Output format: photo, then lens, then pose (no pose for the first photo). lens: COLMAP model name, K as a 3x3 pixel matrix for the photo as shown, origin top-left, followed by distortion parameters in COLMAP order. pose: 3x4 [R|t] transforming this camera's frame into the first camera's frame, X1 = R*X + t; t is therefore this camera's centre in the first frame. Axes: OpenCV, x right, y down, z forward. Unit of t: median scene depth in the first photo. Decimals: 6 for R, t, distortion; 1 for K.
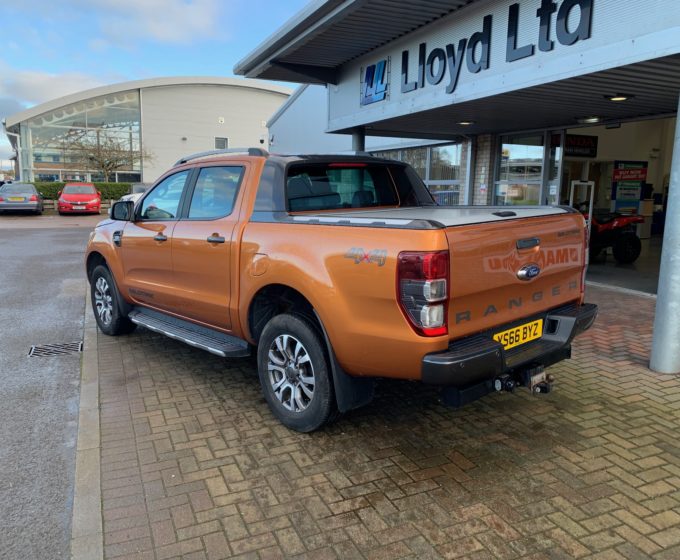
lens RADIAL K [[567.1, 0, 345.9], [0, 567.1, 280.8], [0, 0, 1]] dist [0.030796, -0.032799]
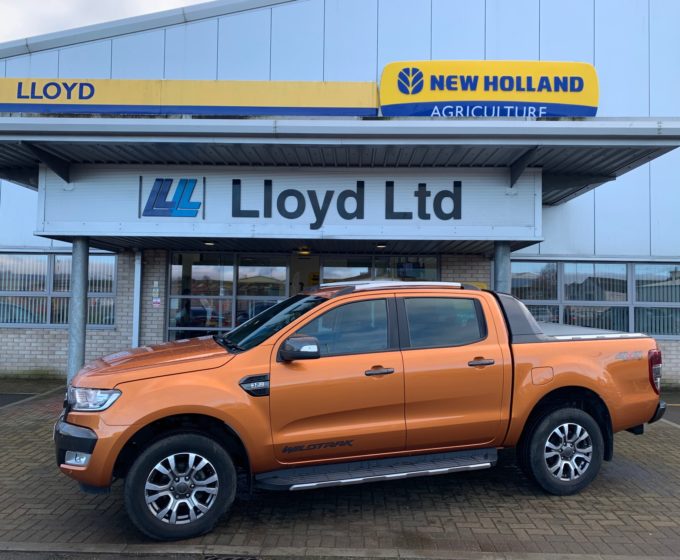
lens RADIAL K [[567.1, 0, 343.6], [0, 567.1, 278.3], [0, 0, 1]] dist [0.030796, -0.032799]
pose [[0.419273, 0.025293, 0.907508, -1.292398], [0.137623, 0.986289, -0.091072, -0.162663], [-0.897368, 0.163078, 0.410043, 0.695376]]
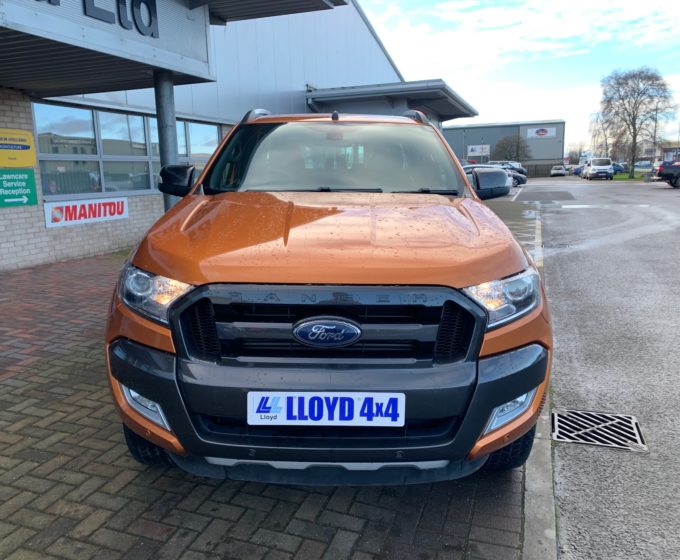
lens RADIAL K [[567.1, 0, 338.3], [0, 567.1, 279.4], [0, 0, 1]] dist [0.030796, -0.032799]
pose [[-0.732737, -0.130054, 0.667969, -0.841385], [0.118791, 0.942053, 0.313727, -0.289595], [-0.670064, 0.309227, -0.674828, 1.869812]]
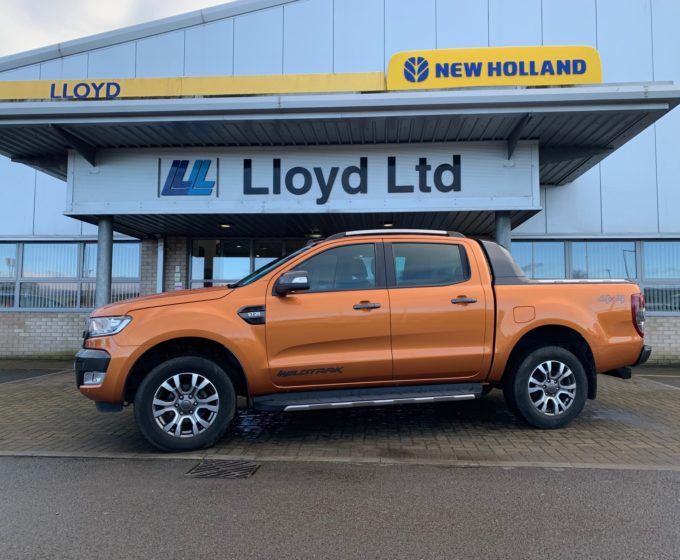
lens RADIAL K [[567.1, 0, 339.3], [0, 567.1, 274.5], [0, 0, 1]] dist [0.030796, -0.032799]
pose [[0.470903, 0.046023, 0.880984, -1.336760], [0.144633, 0.981098, -0.128563, -0.009540], [-0.870248, 0.187960, 0.455345, 0.616563]]
